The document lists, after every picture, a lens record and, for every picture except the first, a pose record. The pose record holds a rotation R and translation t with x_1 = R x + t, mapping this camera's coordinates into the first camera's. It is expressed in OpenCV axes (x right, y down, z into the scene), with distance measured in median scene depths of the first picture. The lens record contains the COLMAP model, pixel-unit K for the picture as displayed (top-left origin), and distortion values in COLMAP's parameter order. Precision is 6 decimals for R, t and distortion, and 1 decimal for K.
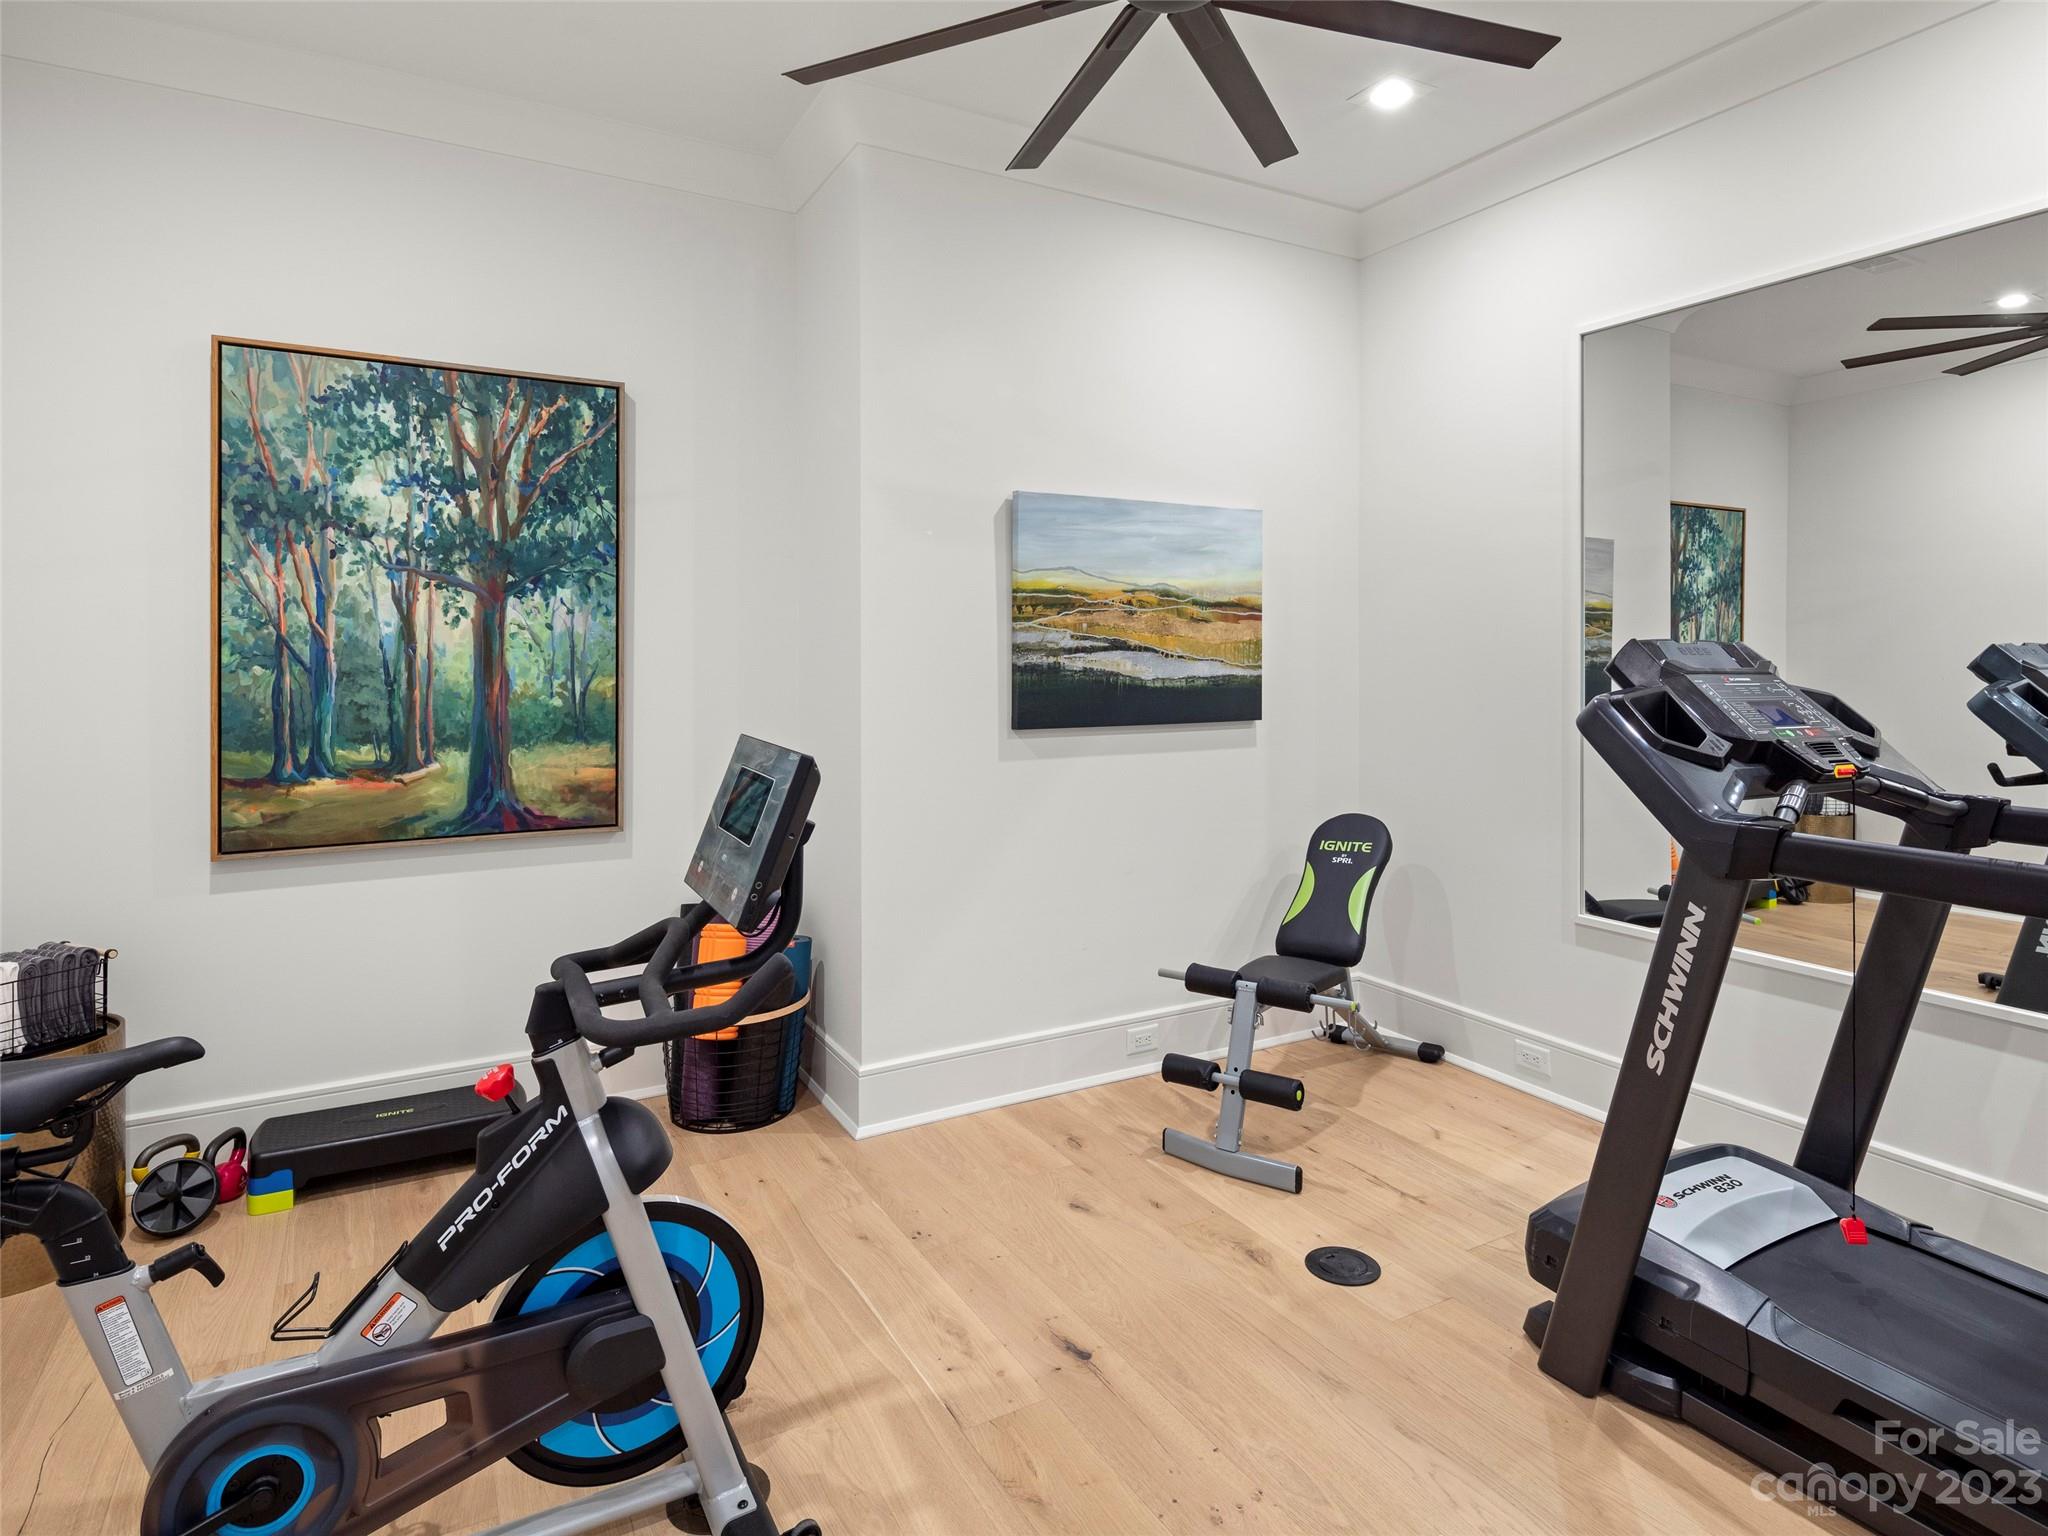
lens RADIAL K [[1142.5, 0, 1027.7], [0, 1142.5, 765.9], [0, 0, 1]] dist [0.007003, -0.000914]
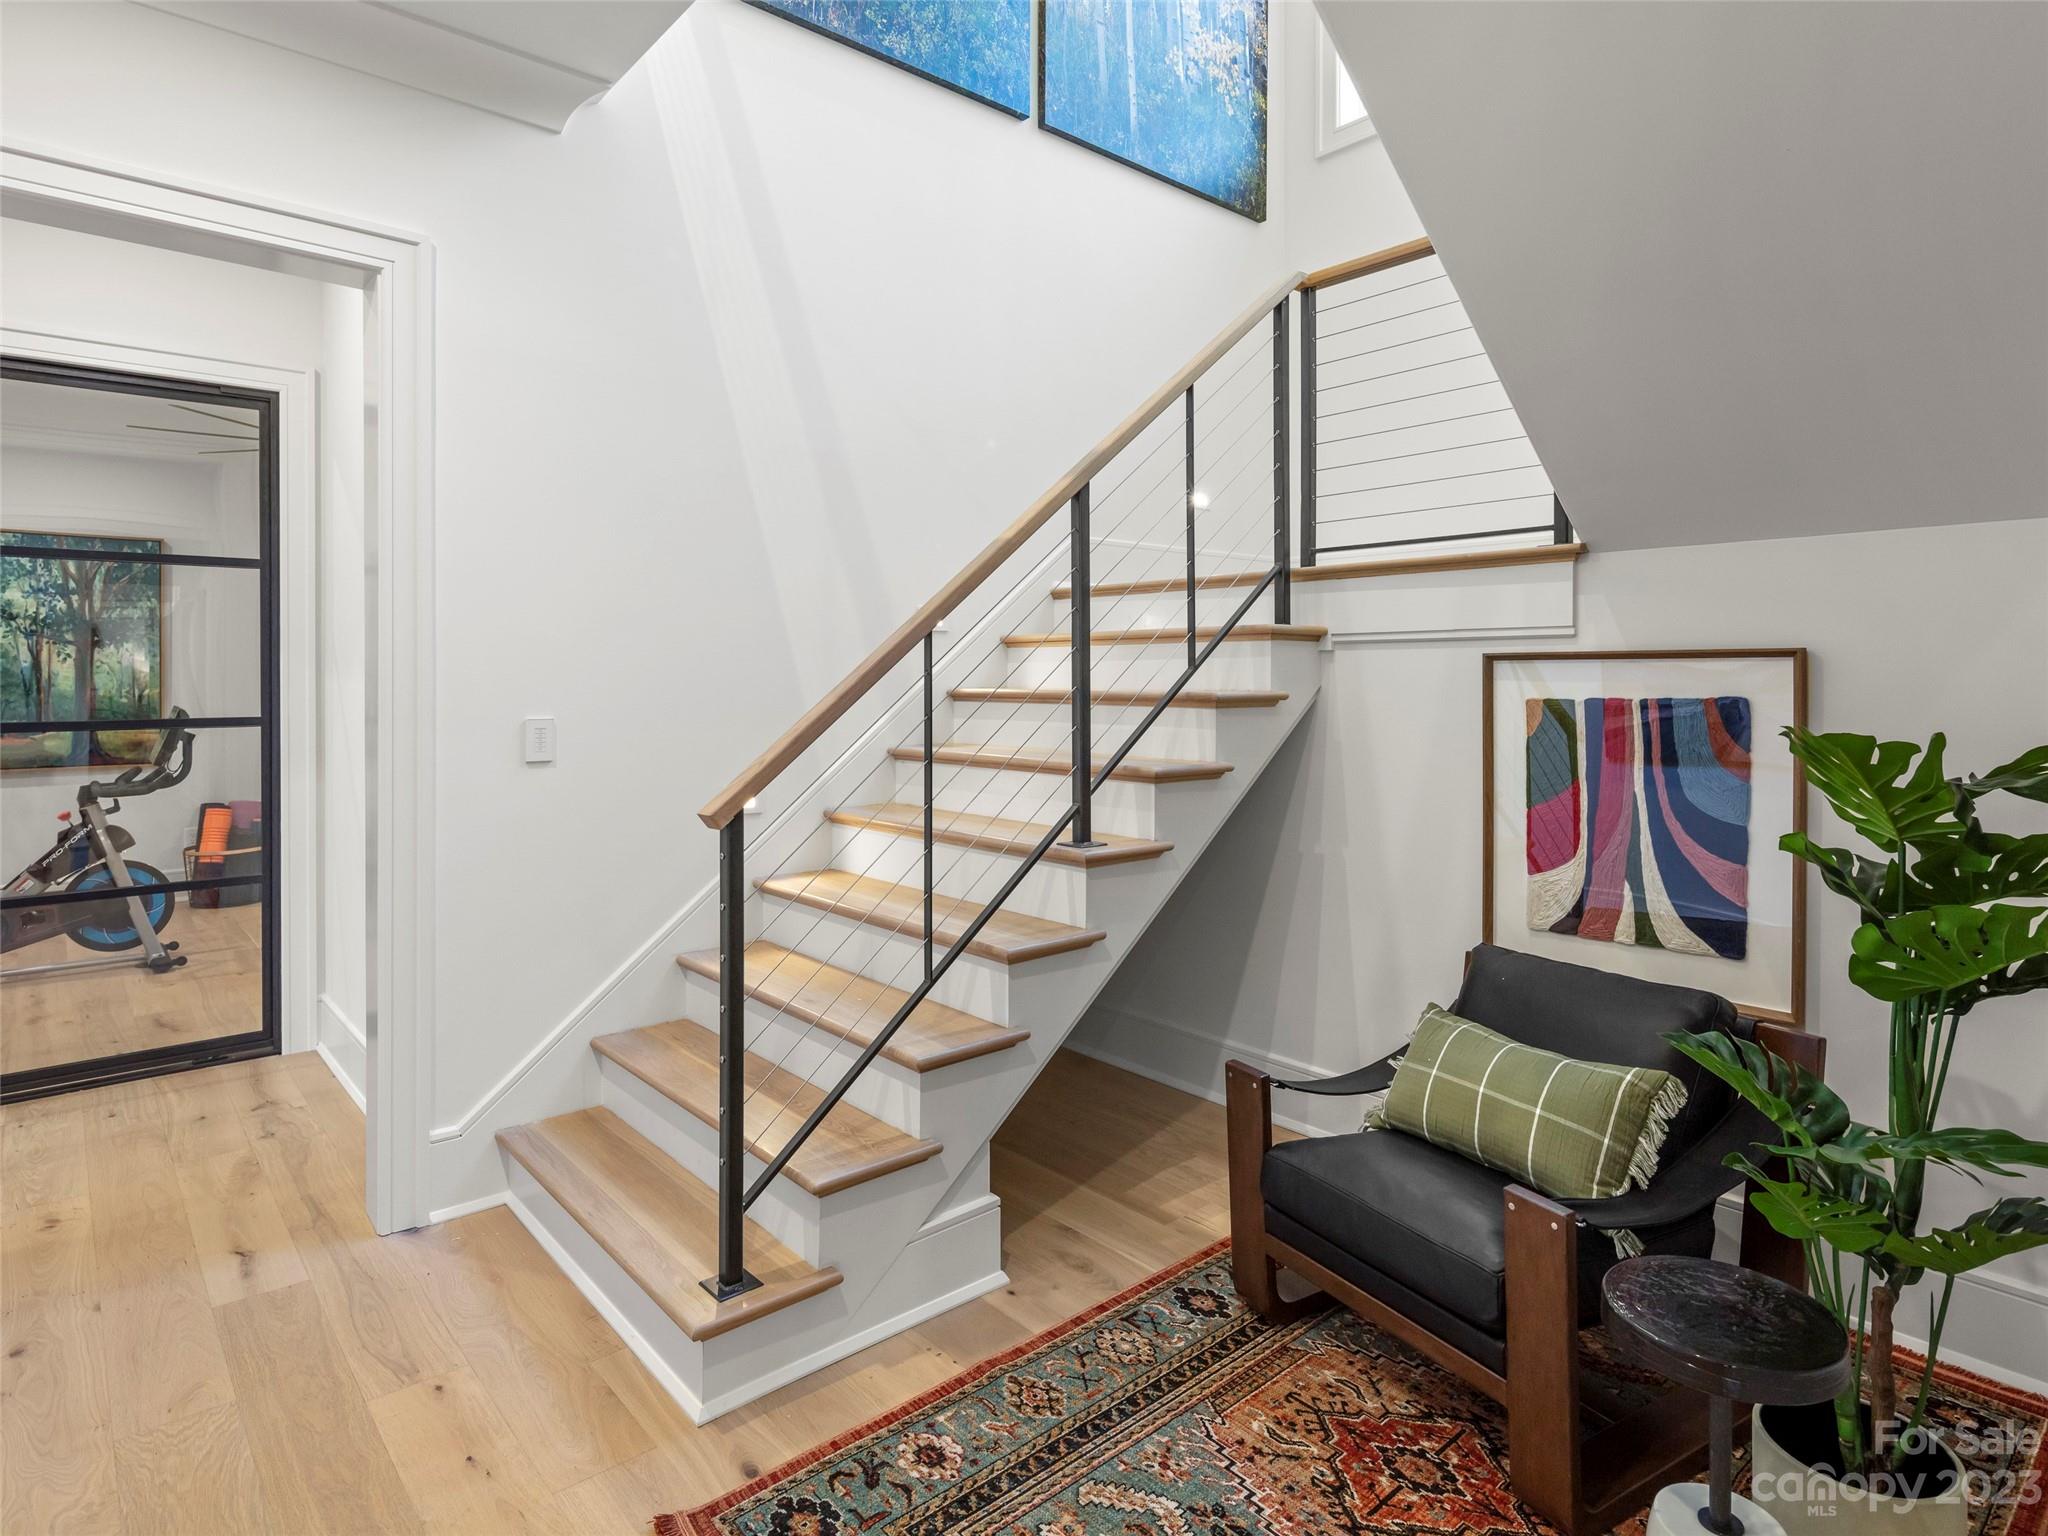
lens RADIAL K [[1142.5, 0, 1023.6], [0, 1142.5, 770.3], [0, 0, 1]] dist [0.007003, -0.000914]
pose [[0.978678, -0.007813, 0.205254, 0.750906], [0.008063, 0.999967, -0.000384, 0.084237], [-0.205244, 0.002031, 0.978709, -1.349692]]
